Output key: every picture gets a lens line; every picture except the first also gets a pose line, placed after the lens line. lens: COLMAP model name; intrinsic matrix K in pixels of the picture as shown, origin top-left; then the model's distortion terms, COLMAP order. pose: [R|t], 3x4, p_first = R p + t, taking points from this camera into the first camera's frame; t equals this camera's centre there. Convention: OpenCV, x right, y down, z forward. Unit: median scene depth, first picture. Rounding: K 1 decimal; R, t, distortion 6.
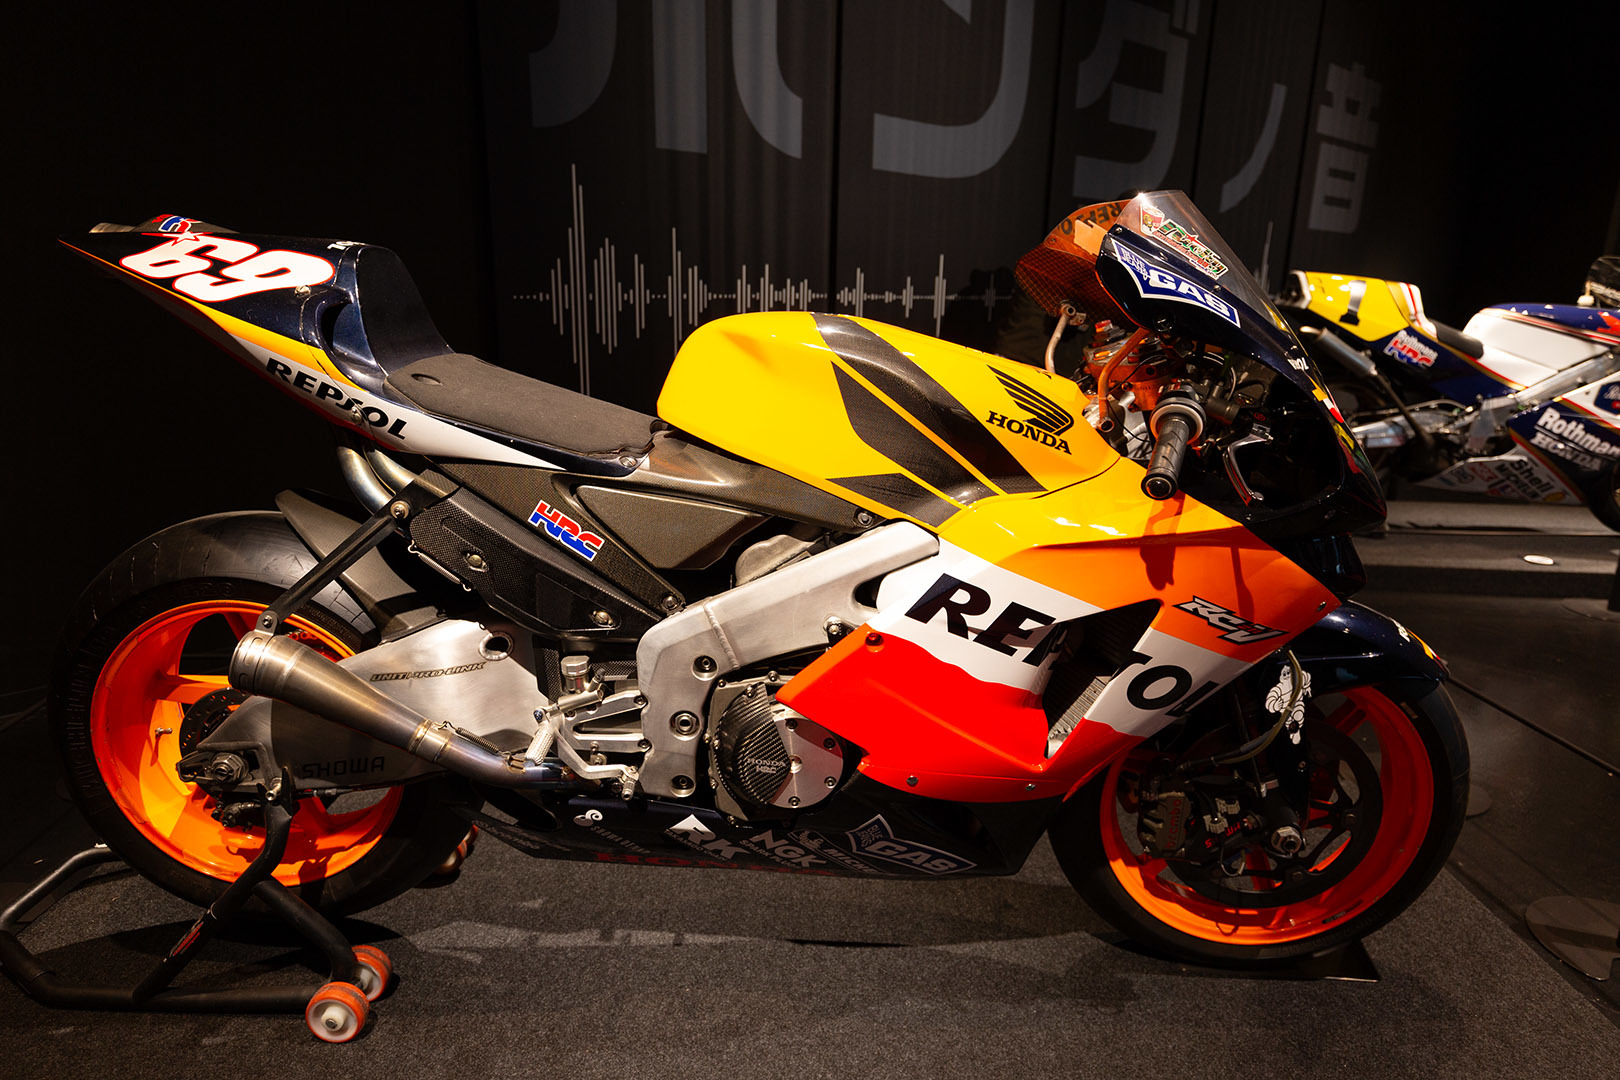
lens RADIAL K [[936.5, 0, 809.3], [0, 936.5, 569.4], [0, 0, 1]] dist [-0.001353, -0.000464]
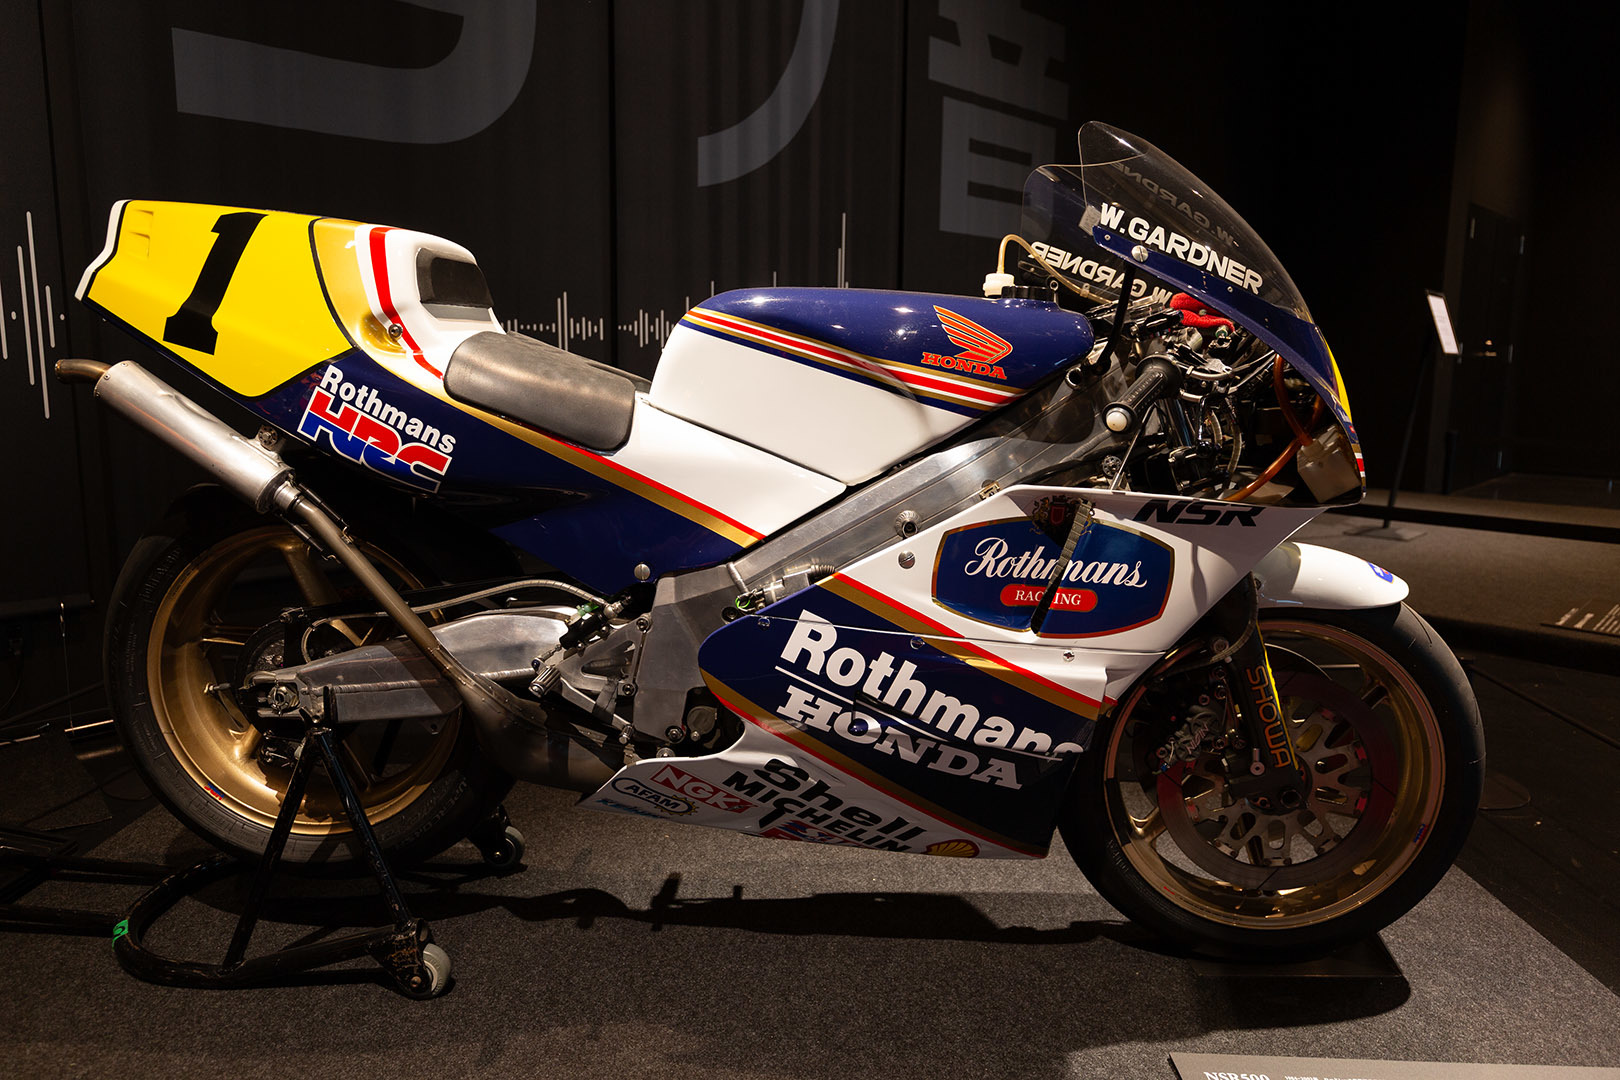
lens RADIAL K [[1014.7, 0, 810.0], [0, 1014.7, 540.0], [0, 0, 1]] dist [0.000972, 0.000291]
pose [[0.998566, -0.012249, 0.052114, 0.770244], [0.018018, 0.993577, -0.111717, -0.156615], [-0.050411, 0.112496, 0.992373, 0.662242]]
